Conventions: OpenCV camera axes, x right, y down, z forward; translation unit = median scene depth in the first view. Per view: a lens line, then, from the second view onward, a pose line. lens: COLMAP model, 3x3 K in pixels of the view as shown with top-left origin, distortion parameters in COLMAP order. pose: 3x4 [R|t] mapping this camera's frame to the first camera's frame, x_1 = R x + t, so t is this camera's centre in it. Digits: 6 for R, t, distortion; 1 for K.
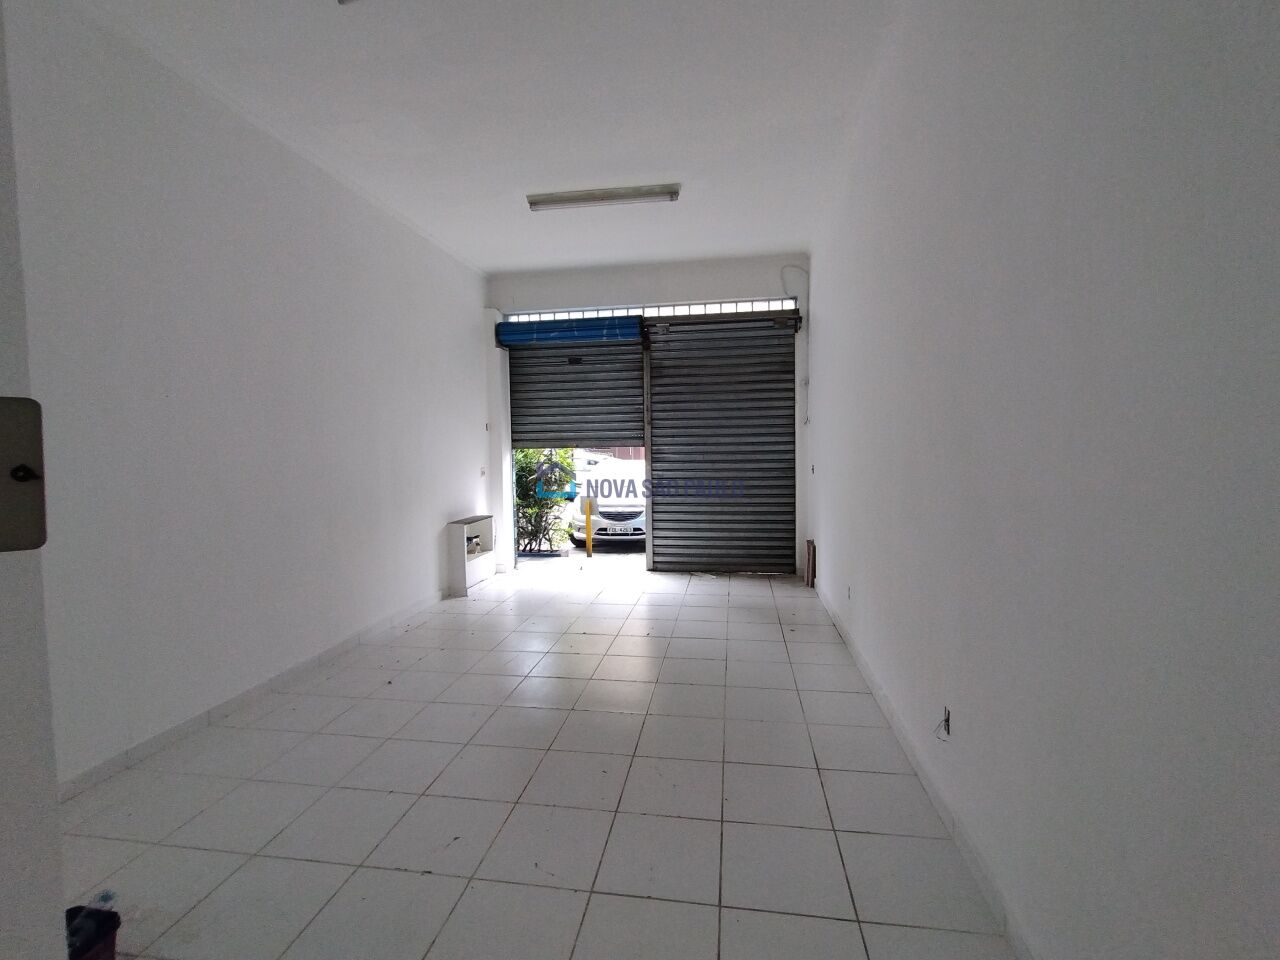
lens RADIAL K [[582.9, 0, 639.7], [0, 582.9, 469.7], [0, 0, 1]] dist [-0.001250, 0.000221]
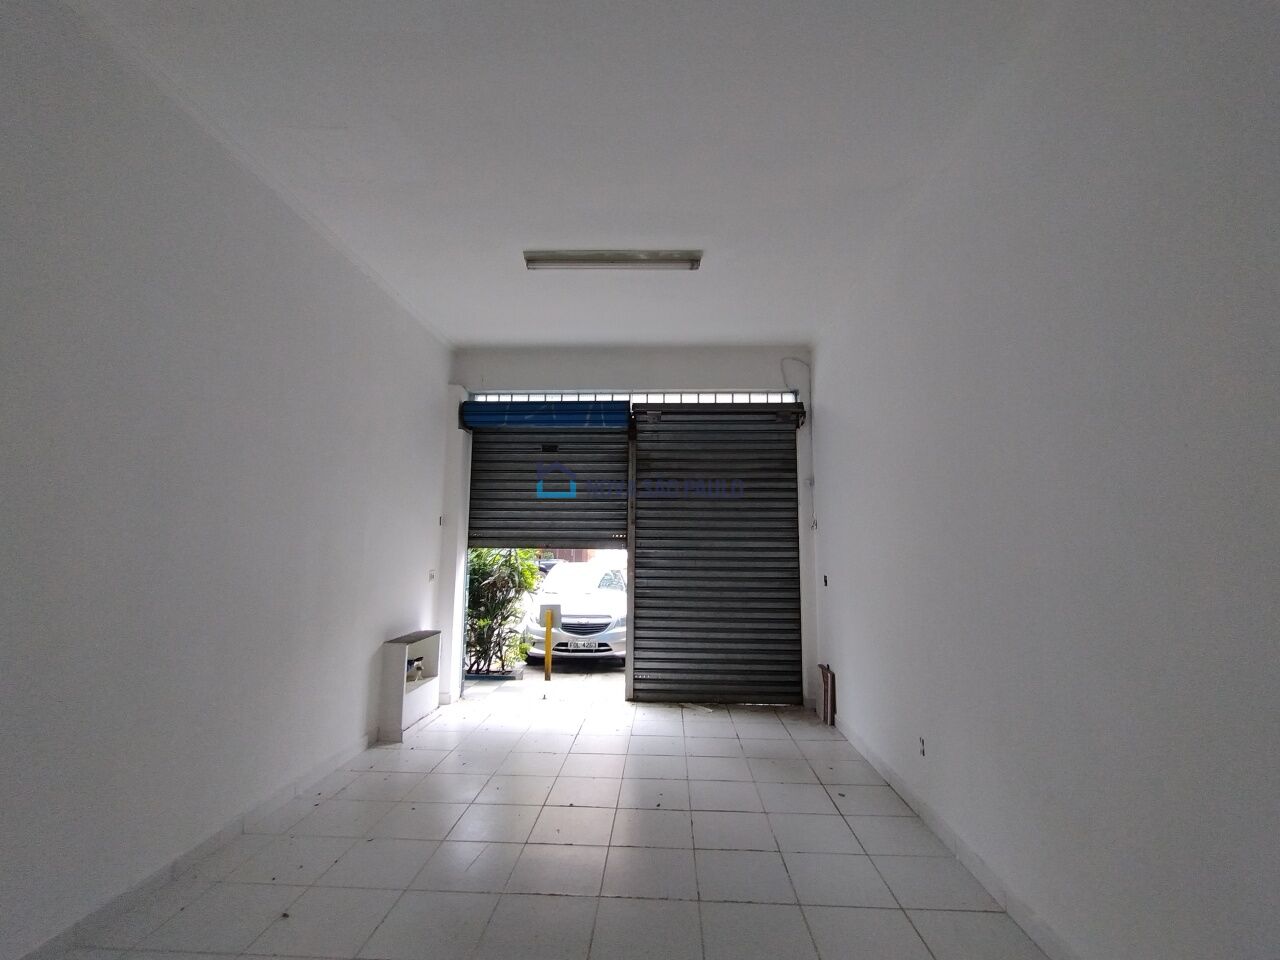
lens RADIAL K [[582.9, 0, 639.7], [0, 582.9, 469.7], [0, 0, 1]] dist [-0.001250, 0.000221]
pose [[0.993198, 0.040533, 0.109151, -0.072916], [-0.021277, 0.984847, -0.172116, -0.007592], [-0.114473, 0.168623, 0.979011, 0.136646]]
